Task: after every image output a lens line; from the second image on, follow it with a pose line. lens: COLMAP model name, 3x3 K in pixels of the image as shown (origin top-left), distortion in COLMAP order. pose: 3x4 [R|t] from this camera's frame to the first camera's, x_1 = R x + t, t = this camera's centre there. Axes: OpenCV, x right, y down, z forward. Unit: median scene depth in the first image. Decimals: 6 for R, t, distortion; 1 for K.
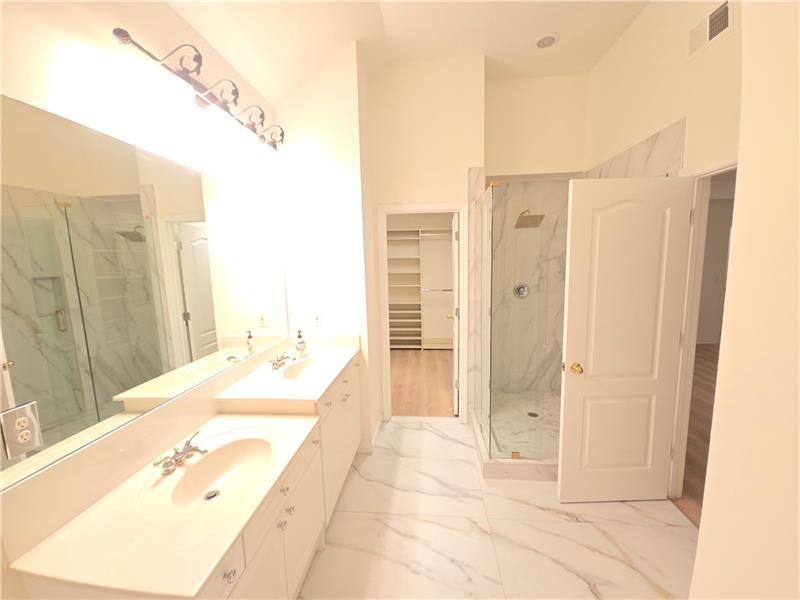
lens RADIAL K [[323.5, 0, 400.3], [0, 323.5, 300.9], [0, 0, 1]] dist [0.003351, -0.004479]
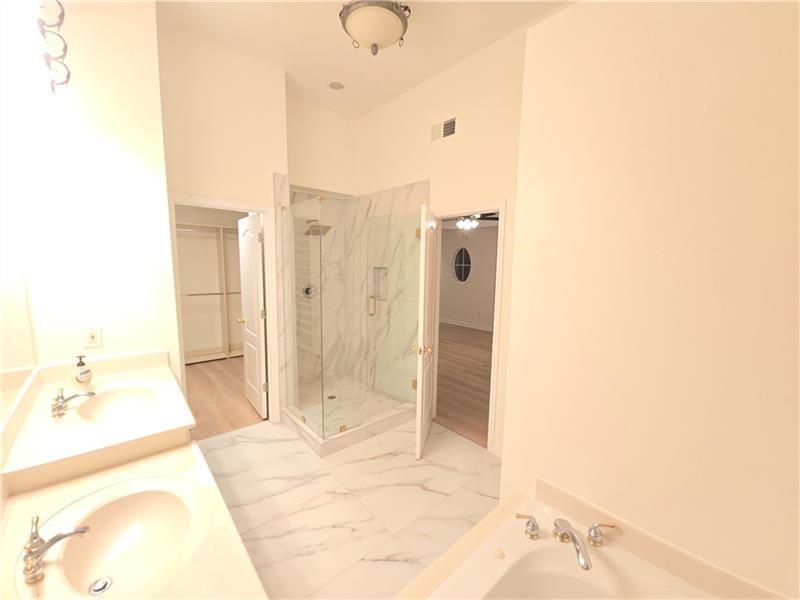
lens RADIAL K [[323.5, 0, 401.0], [0, 323.5, 299.9], [0, 0, 1]] dist [0.003351, -0.004479]
pose [[0.688007, -0.048678, 0.724070, -0.331589], [0.055985, 0.998335, 0.013920, 0.000715], [-0.723541, 0.030960, 0.689587, 0.011038]]
